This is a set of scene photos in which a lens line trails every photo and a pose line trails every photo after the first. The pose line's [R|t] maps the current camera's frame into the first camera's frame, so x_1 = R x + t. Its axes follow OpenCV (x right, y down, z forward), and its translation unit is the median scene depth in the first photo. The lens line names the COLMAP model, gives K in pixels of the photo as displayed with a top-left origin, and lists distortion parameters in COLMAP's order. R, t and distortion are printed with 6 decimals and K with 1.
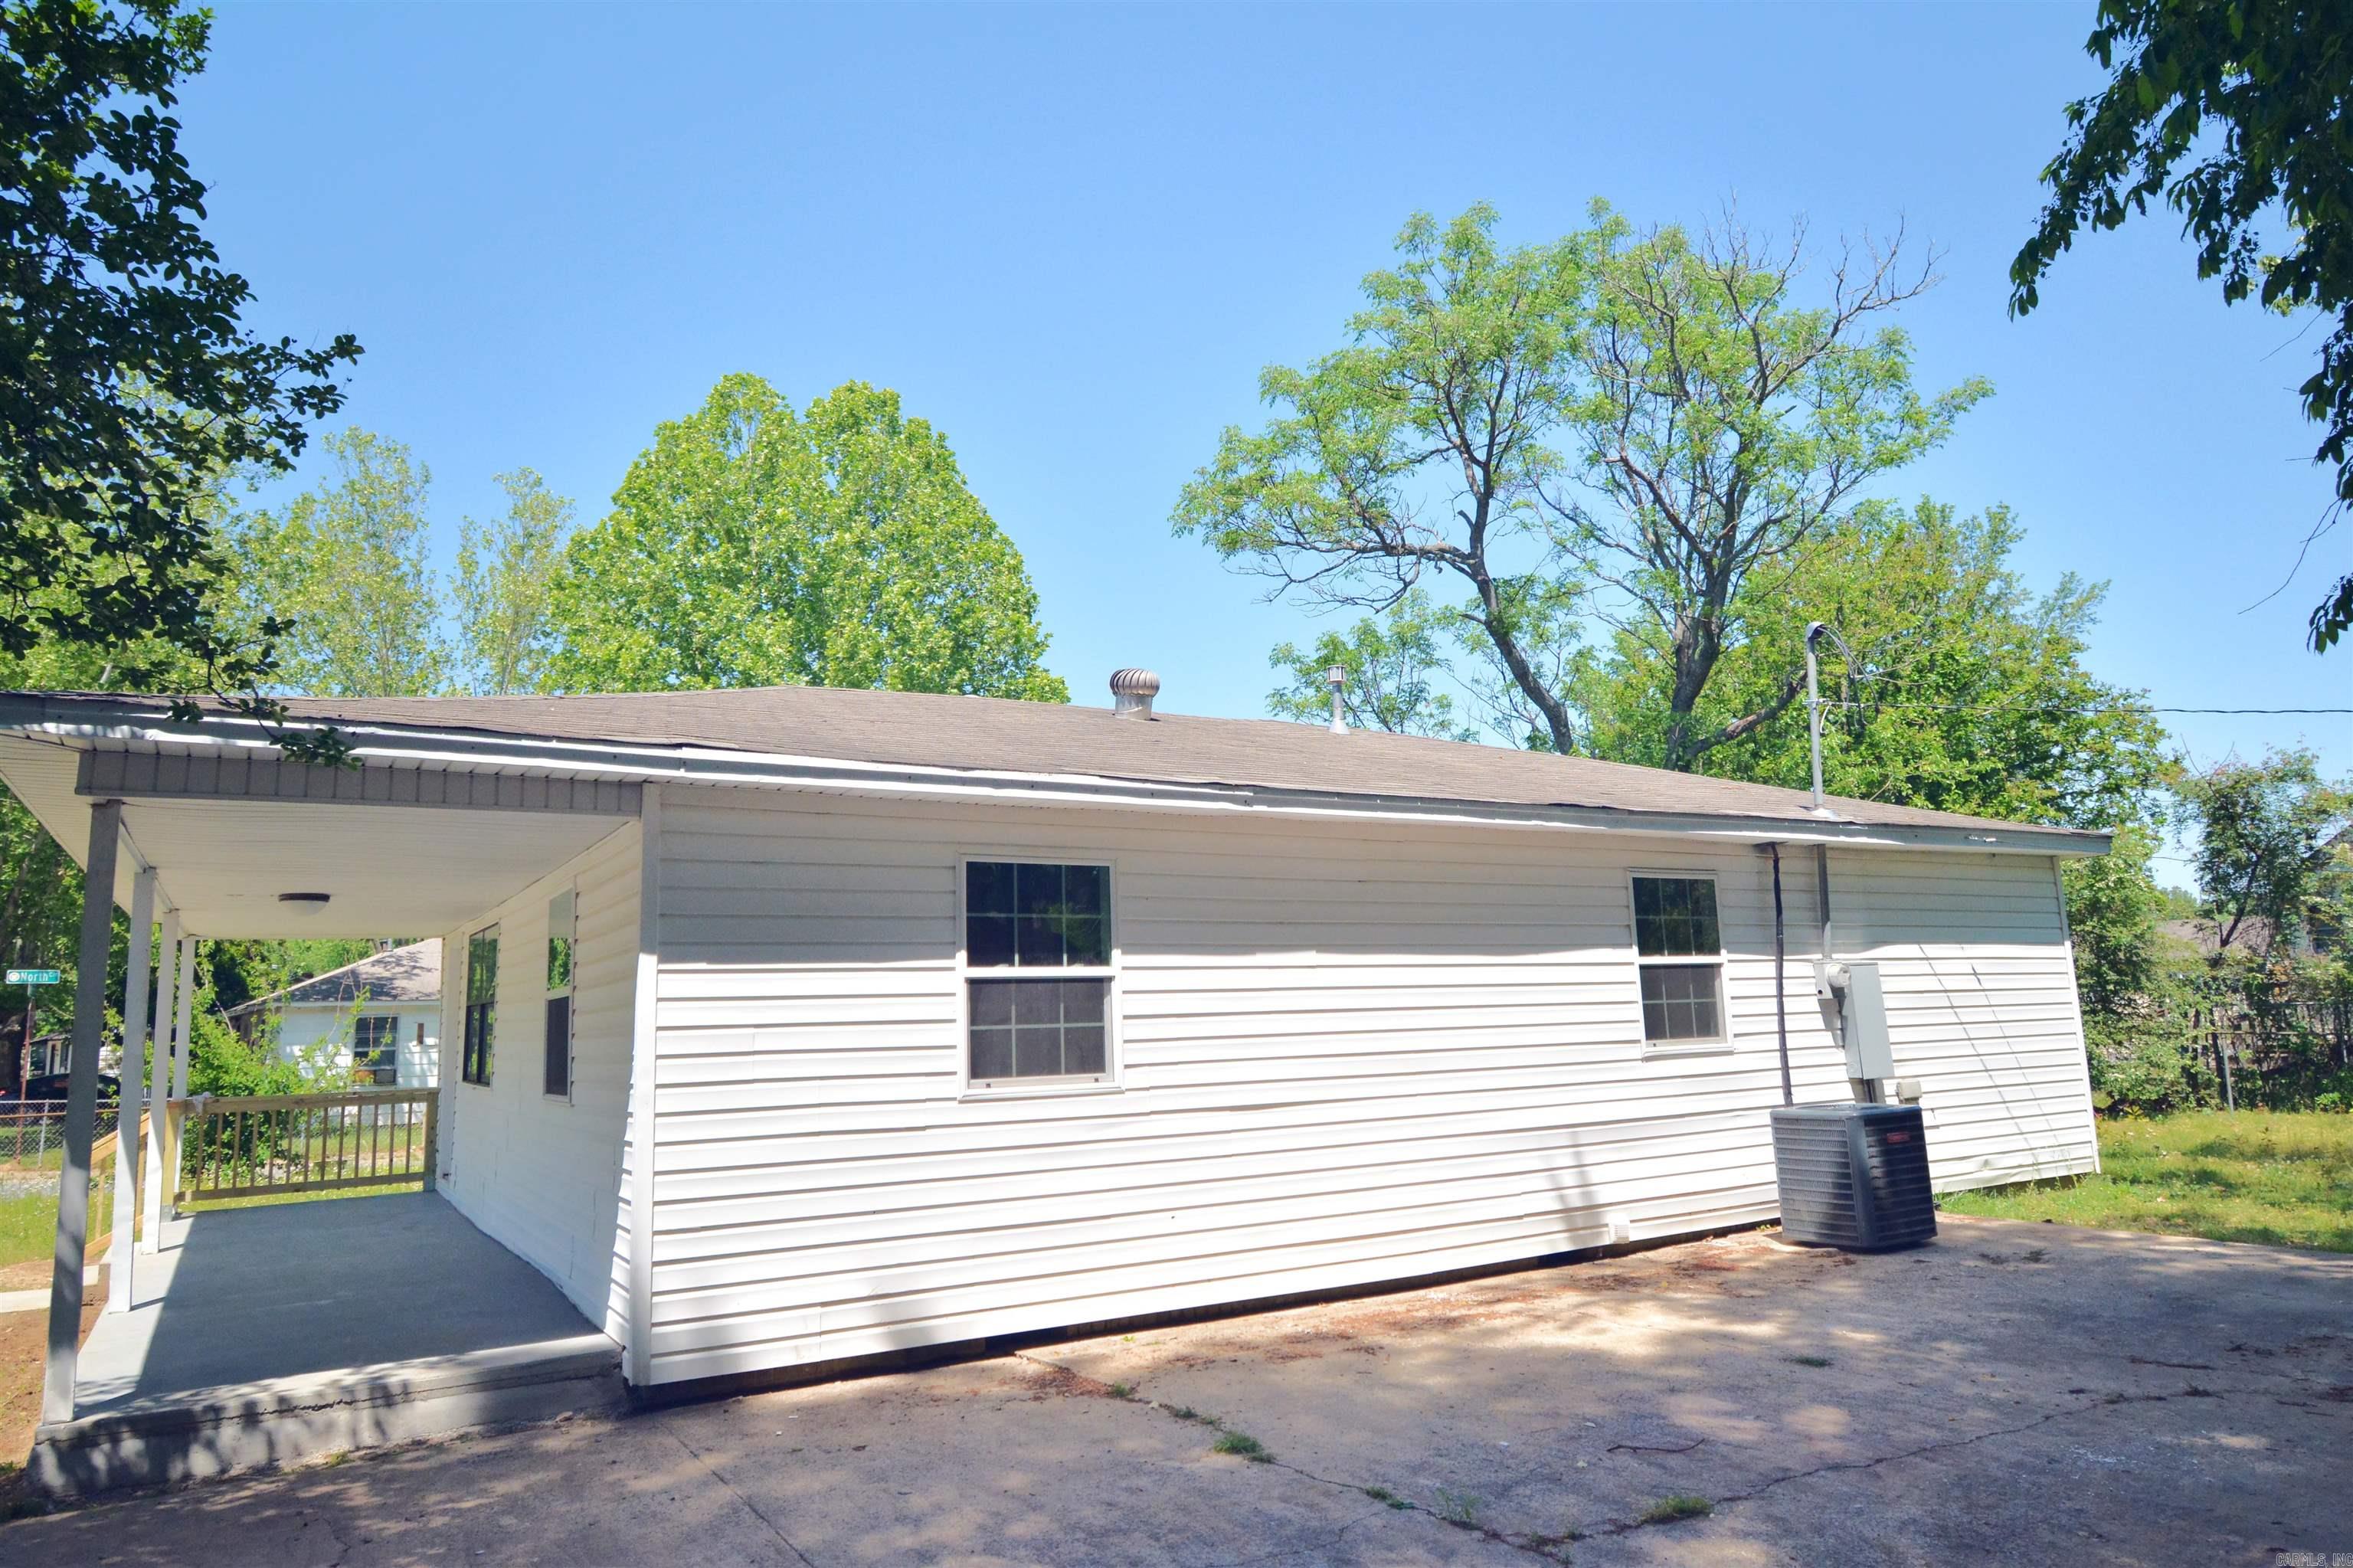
lens RADIAL K [[1489.7, 0, 1184.2], [0, 1489.7, 804.7], [0, 0, 1]] dist [-0.000477, -0.003123]
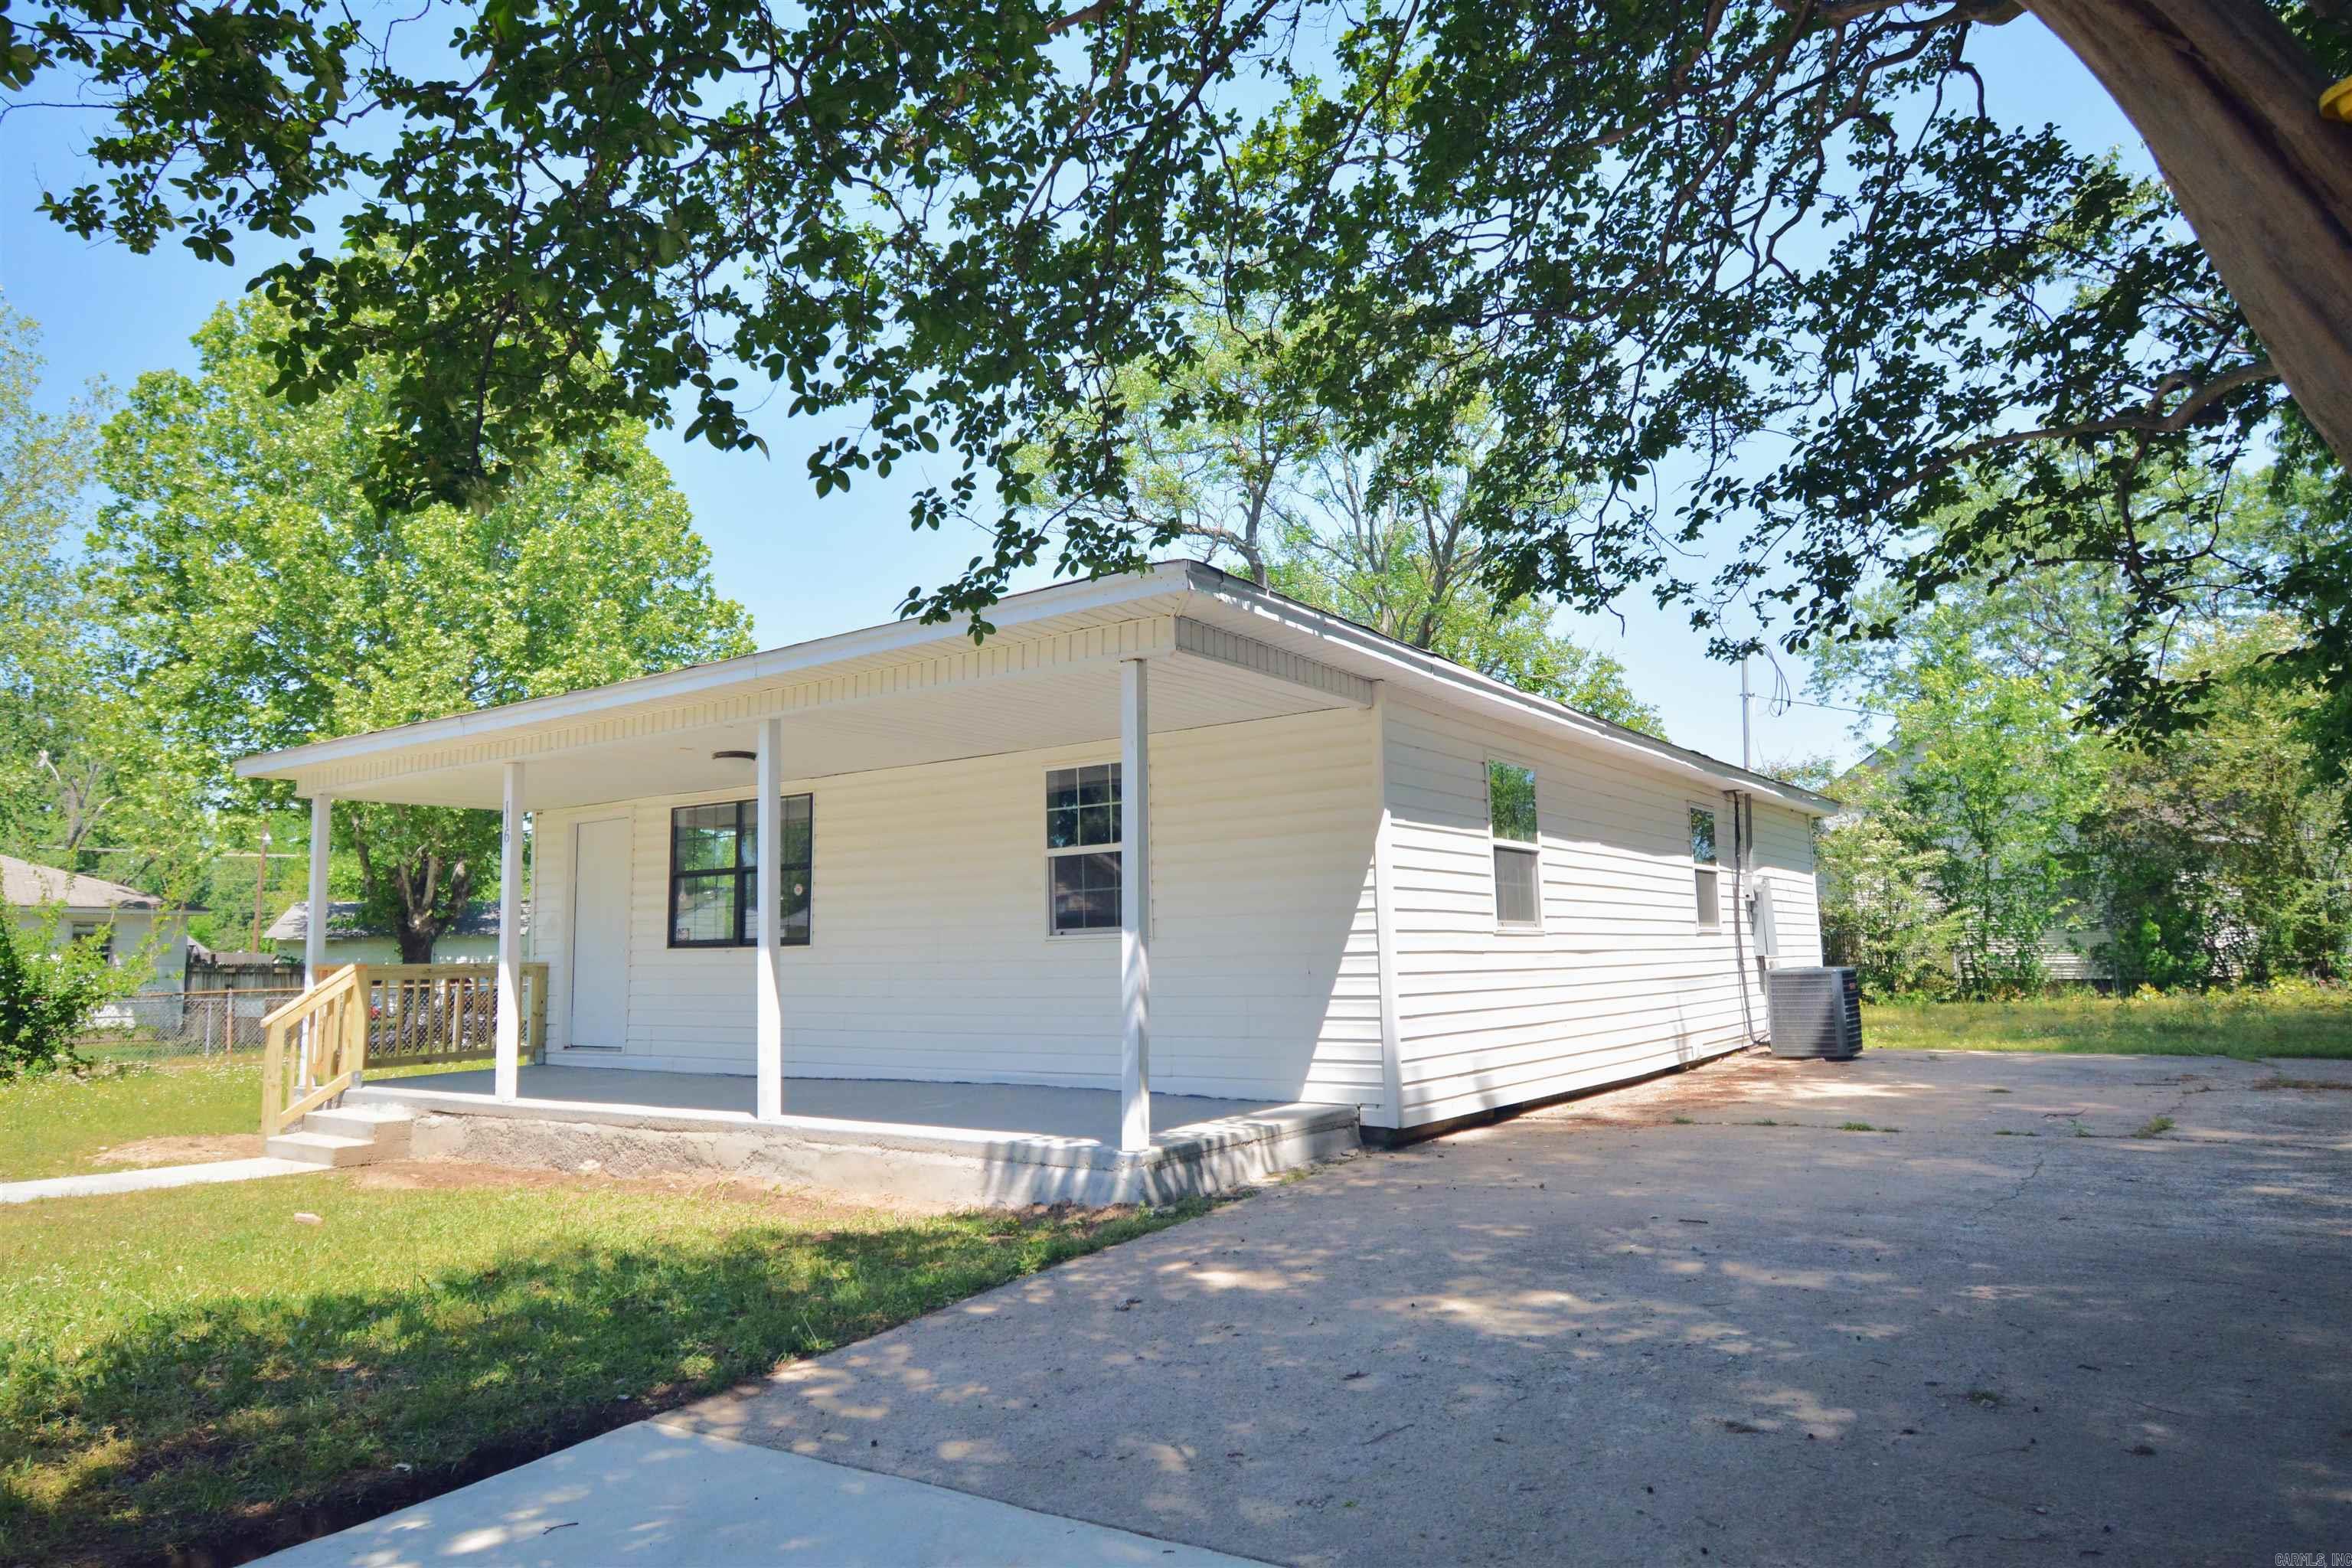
lens RADIAL K [[1489.0, 0, 1133.7], [0, 1489.0, 771.4], [0, 0, 1]] dist [-0.000477, -0.003123]
pose [[0.913913, 0.065882, 0.400528, -0.797250], [-0.067663, 0.997661, -0.009711, 0.068212], [-0.400231, -0.018226, 0.916233, -0.089504]]
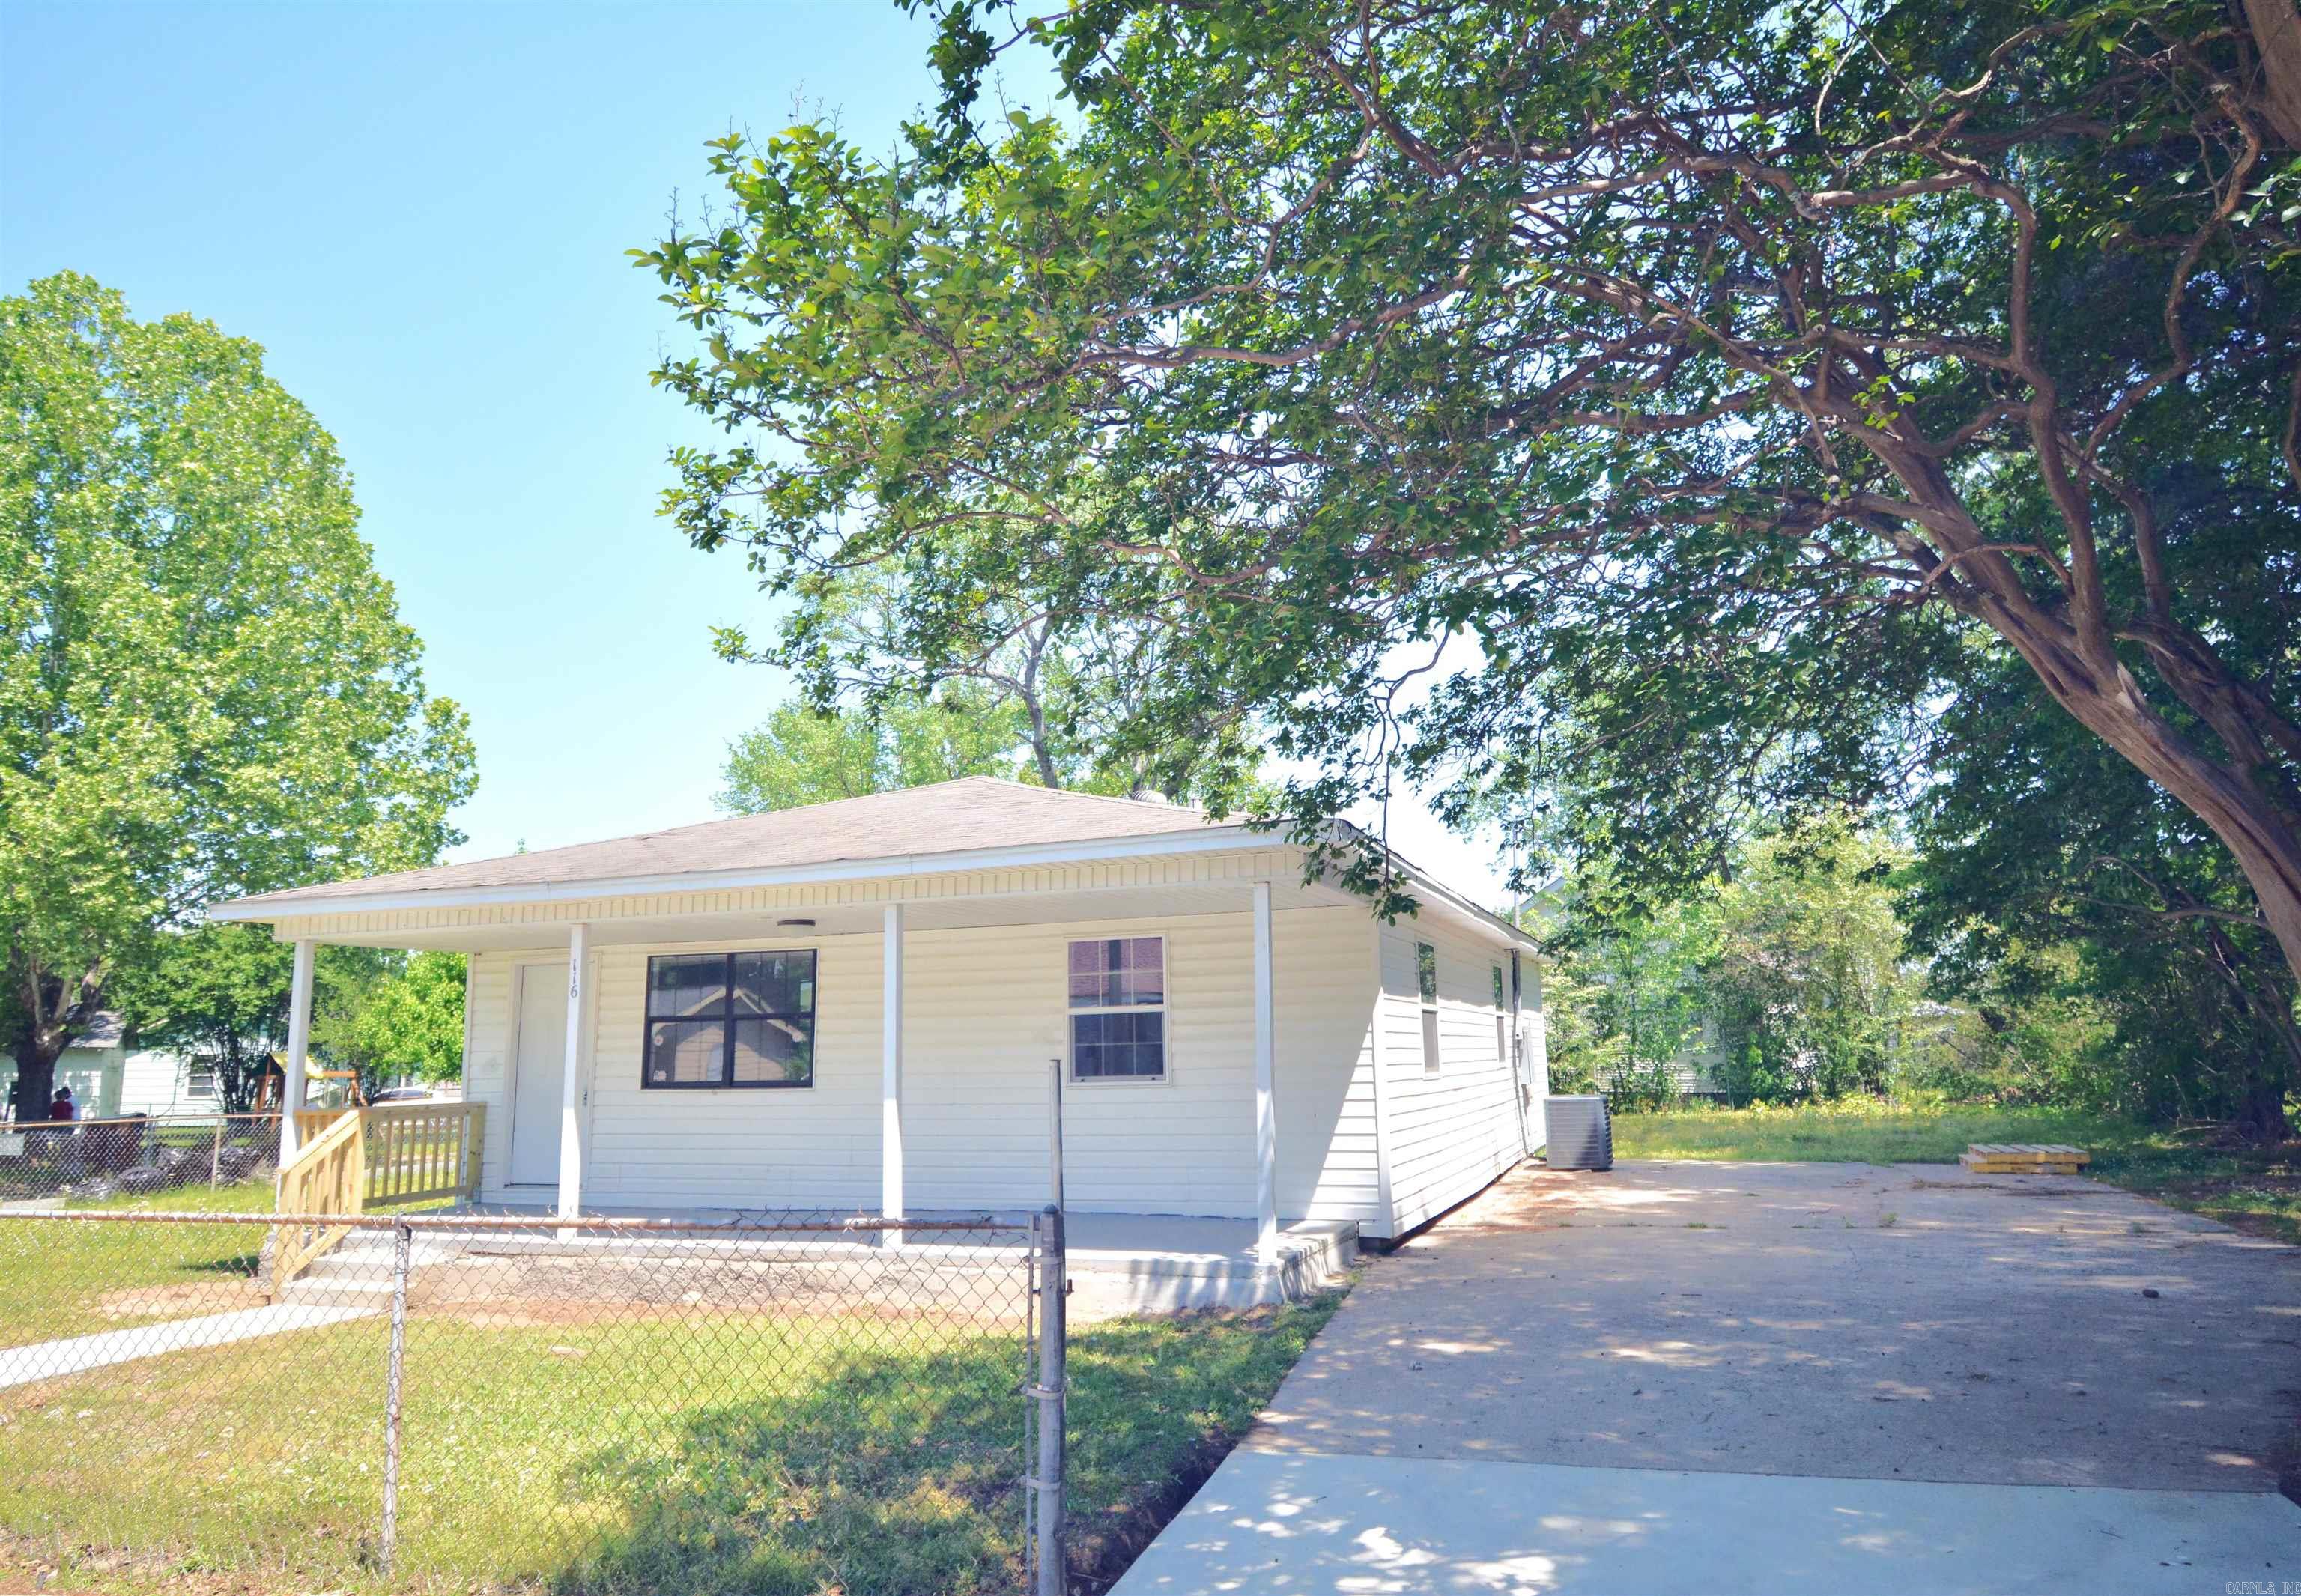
lens RADIAL K [[1528.1, 0, 1157.6], [0, 1528.1, 798.1], [0, 0, 1]] dist [0.003053, 0.002300]
pose [[0.763563, 0.122801, 0.633949, -1.211355], [-0.094913, 0.992431, -0.077923, 0.034336], [-0.638720, -0.000671, 0.769439, -0.132038]]
